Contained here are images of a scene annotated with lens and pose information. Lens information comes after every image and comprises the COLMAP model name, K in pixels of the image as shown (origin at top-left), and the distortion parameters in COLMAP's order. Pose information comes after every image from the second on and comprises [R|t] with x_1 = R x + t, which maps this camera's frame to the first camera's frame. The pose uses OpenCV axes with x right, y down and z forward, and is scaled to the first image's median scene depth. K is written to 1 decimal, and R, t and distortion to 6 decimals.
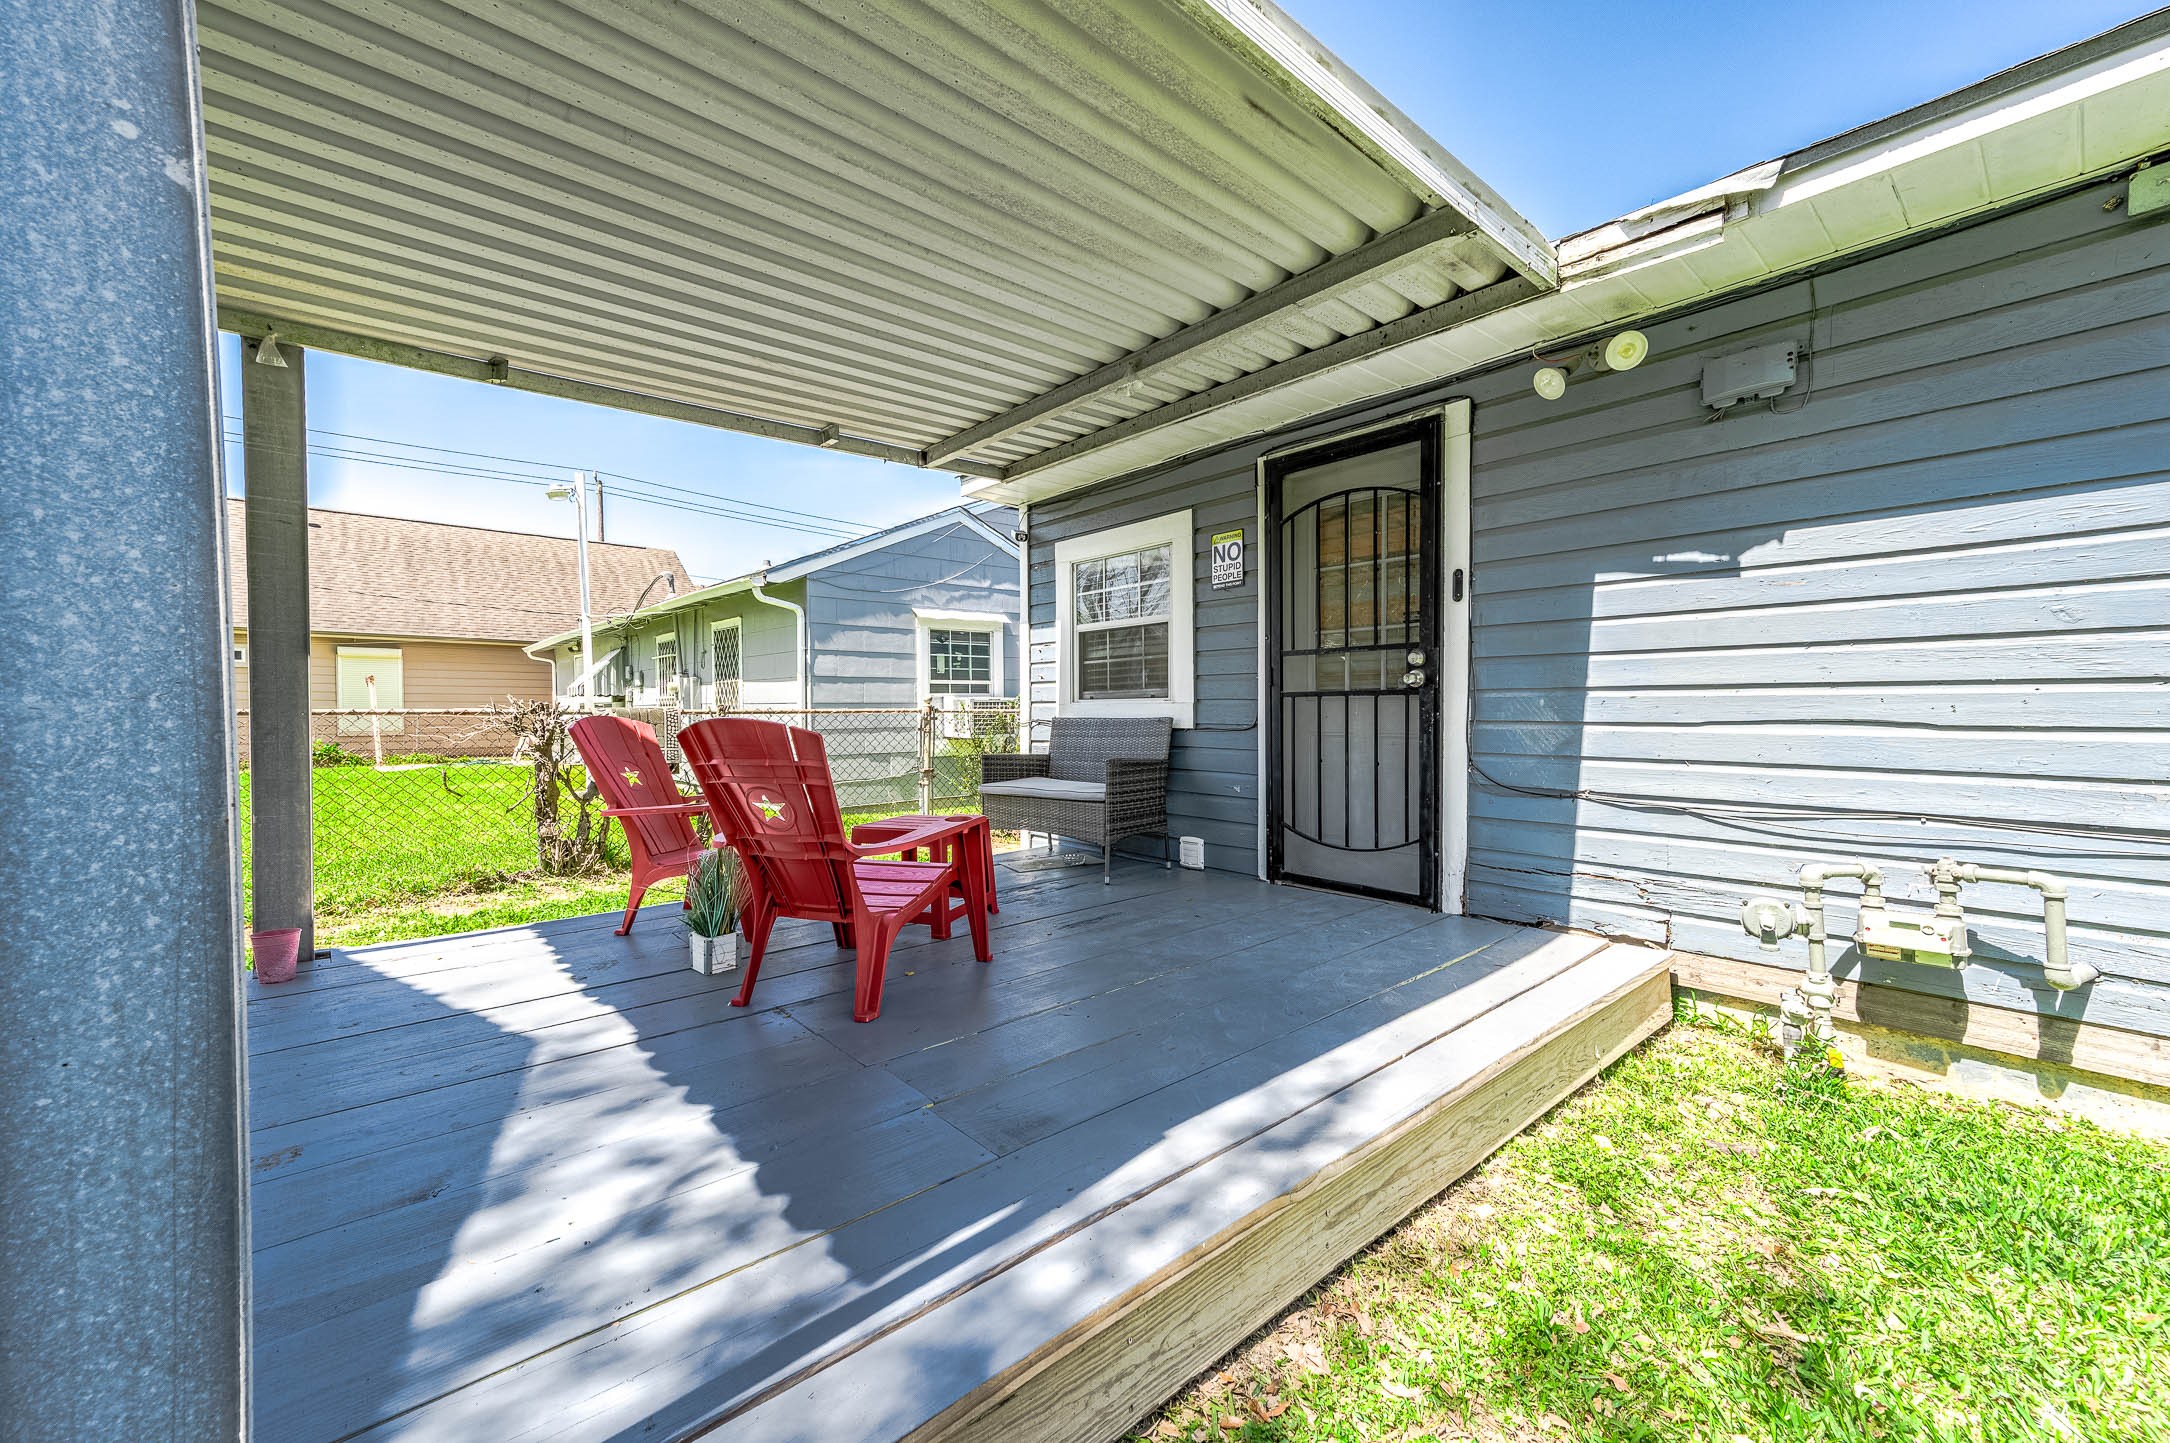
lens RADIAL K [[874.8, 0, 1074.6], [0, 874.8, 715.9], [0, 0, 1]] dist [-0.002079, -0.000156]
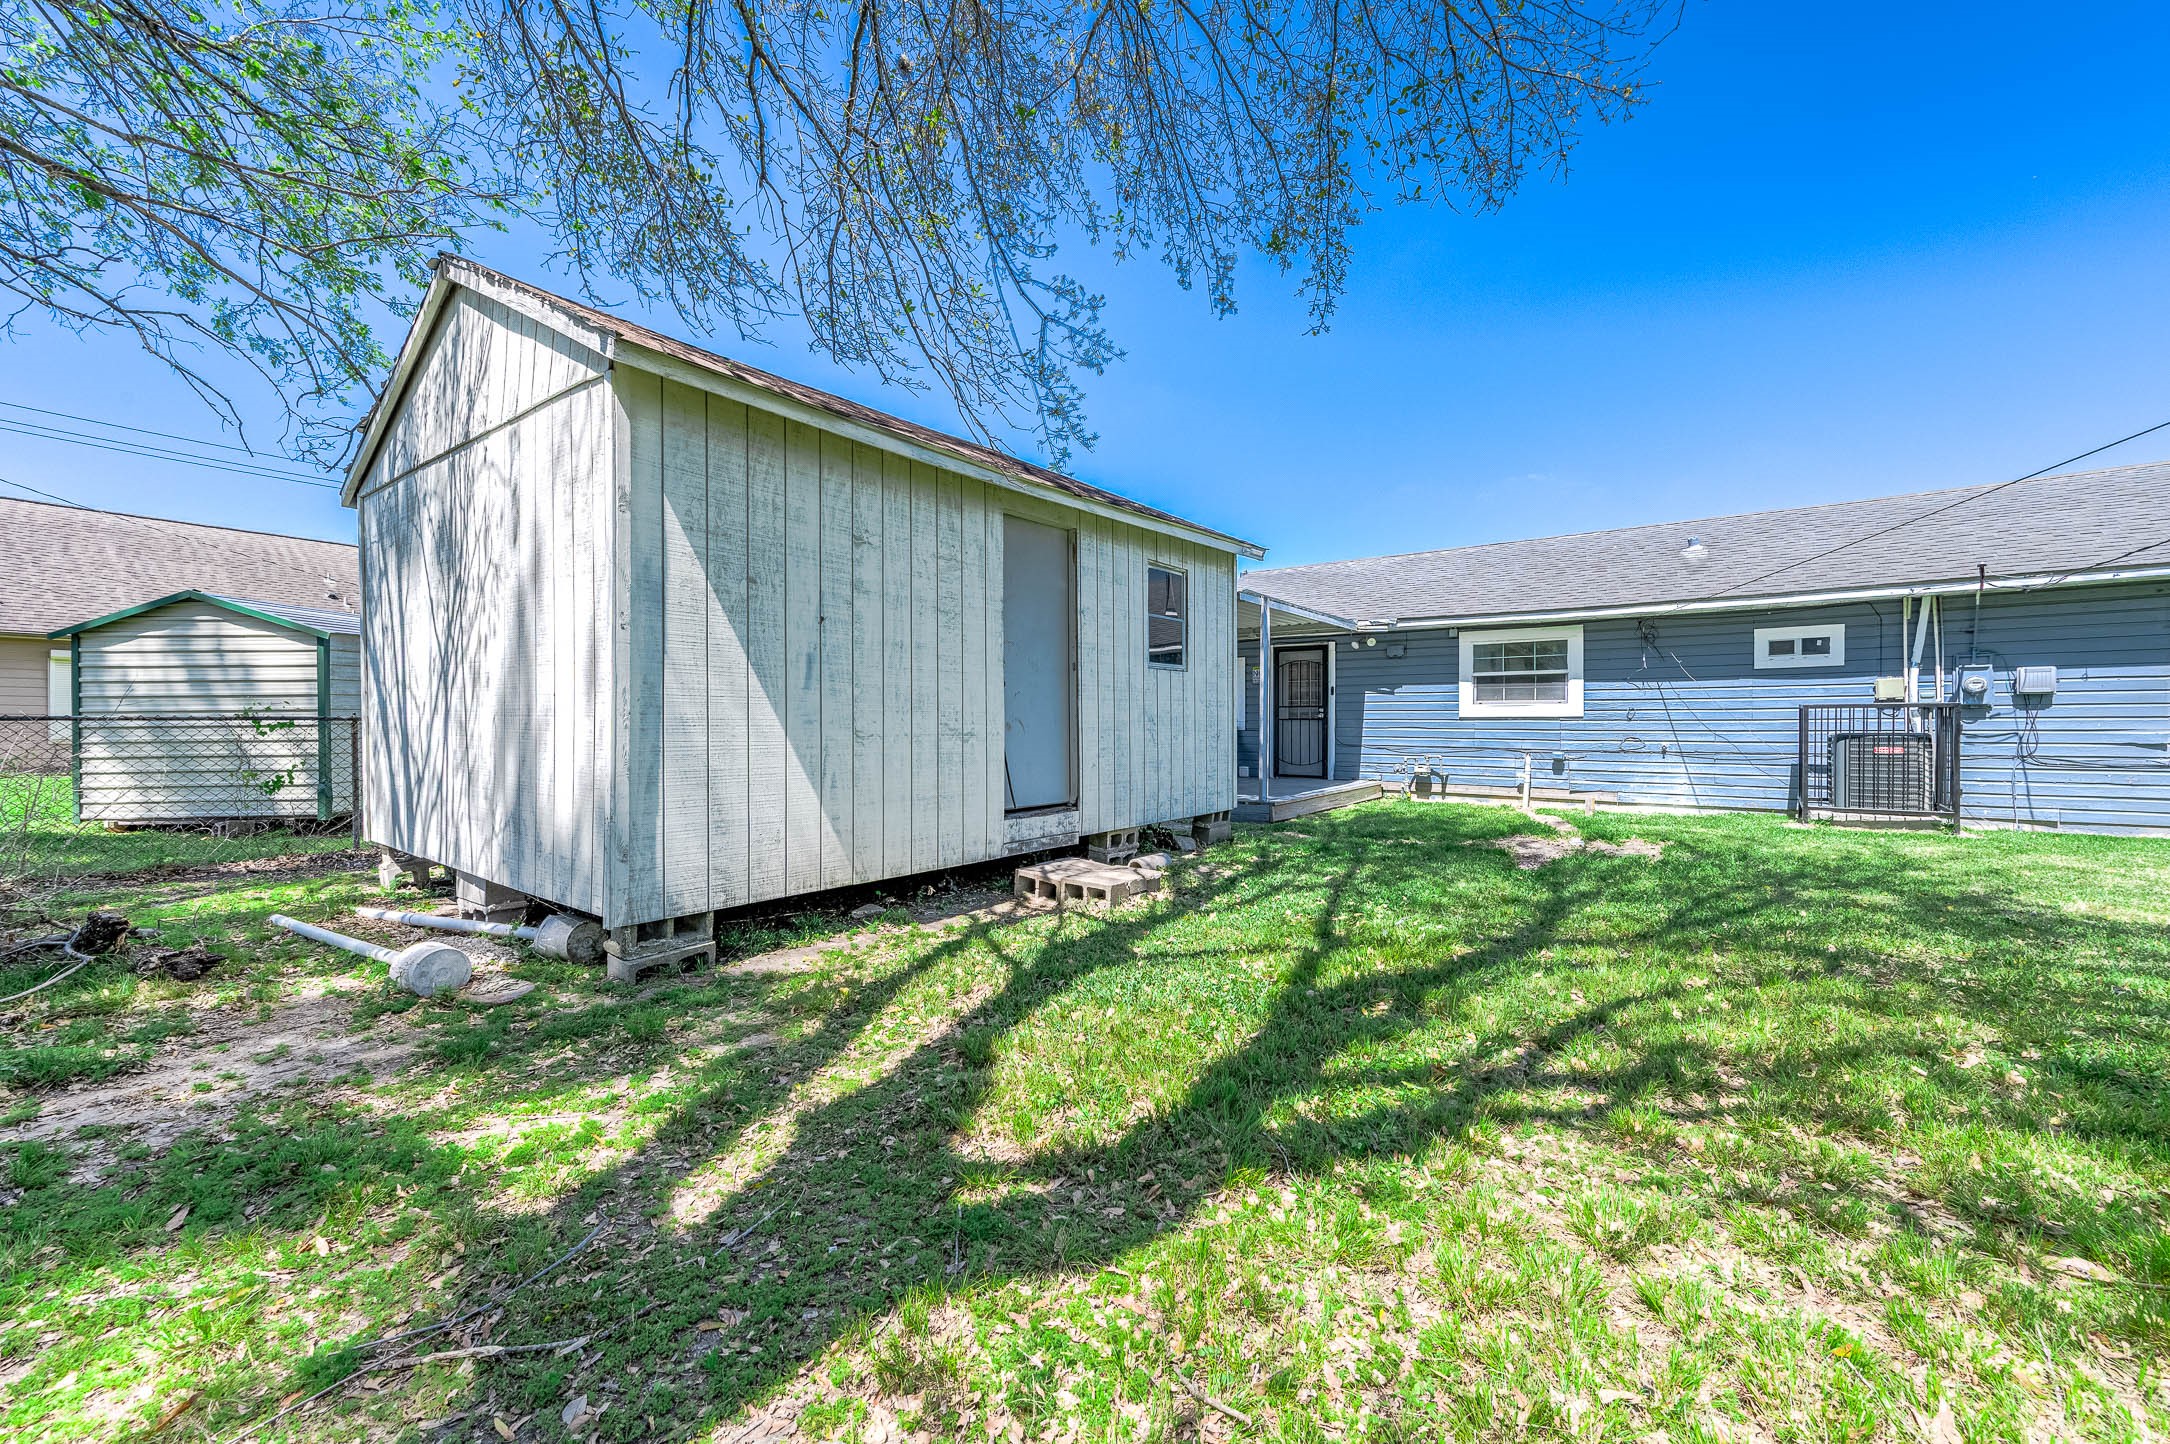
lens RADIAL K [[874.8, 0, 1093.6], [0, 874.8, 728.1], [0, 0, 1]] dist [-0.002079, -0.000156]
pose [[0.977125, 0.005468, 0.212597, -1.527373], [-0.004387, 0.999975, -0.005556, 0.038170], [-0.212622, 0.004496, 0.977124, -2.751176]]
